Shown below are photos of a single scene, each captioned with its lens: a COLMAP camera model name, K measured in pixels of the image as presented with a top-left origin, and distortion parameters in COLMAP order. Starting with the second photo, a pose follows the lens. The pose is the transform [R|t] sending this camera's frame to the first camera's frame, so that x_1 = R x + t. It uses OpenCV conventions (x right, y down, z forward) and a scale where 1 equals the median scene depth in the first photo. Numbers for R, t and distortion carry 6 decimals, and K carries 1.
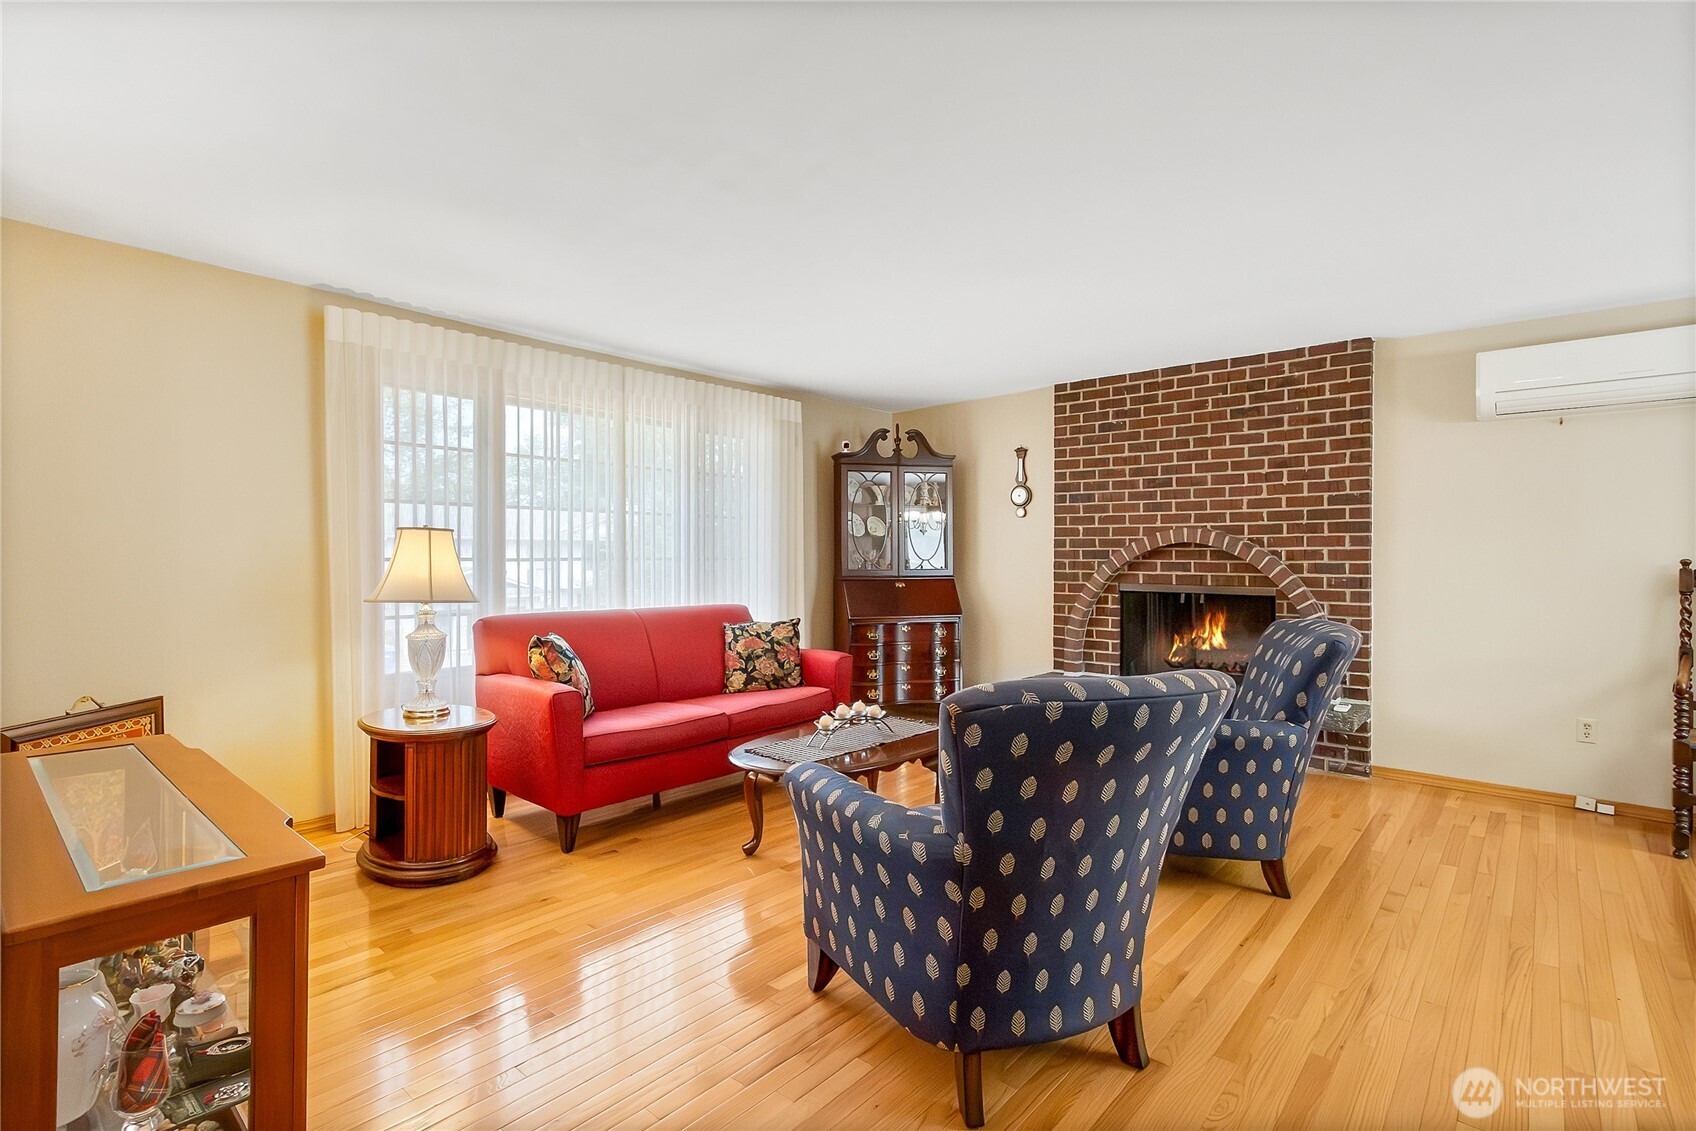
lens RADIAL K [[796.9, 0, 844.3], [0, 796.9, 547.6], [0, 0, 1]] dist [-0.002361, -0.000705]
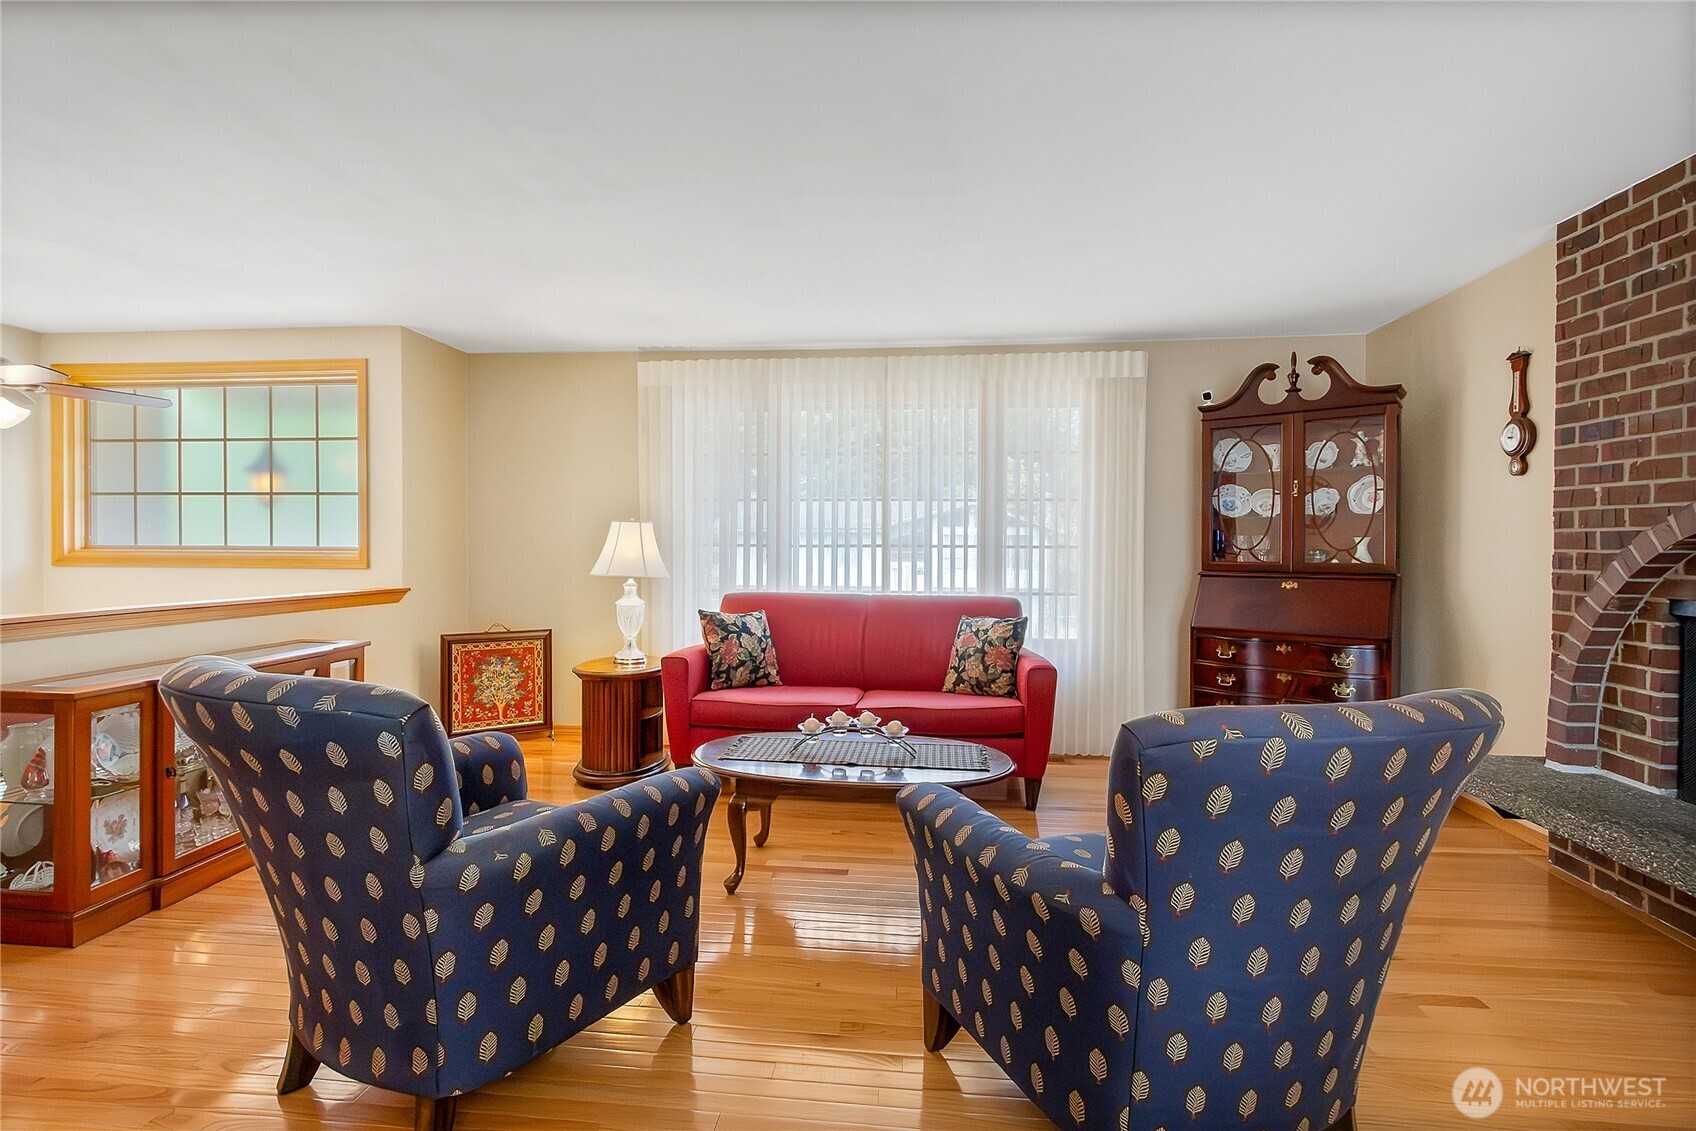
lens RADIAL K [[796.9, 0, 844.3], [0, 796.9, 547.6], [0, 0, 1]] dist [-0.002361, -0.000705]
pose [[0.576935, 0.003392, -0.816783, 0.441442], [0.005322, 0.999955, 0.007913, 0.006622], [0.816773, -0.008912, 0.576891, 0.307827]]
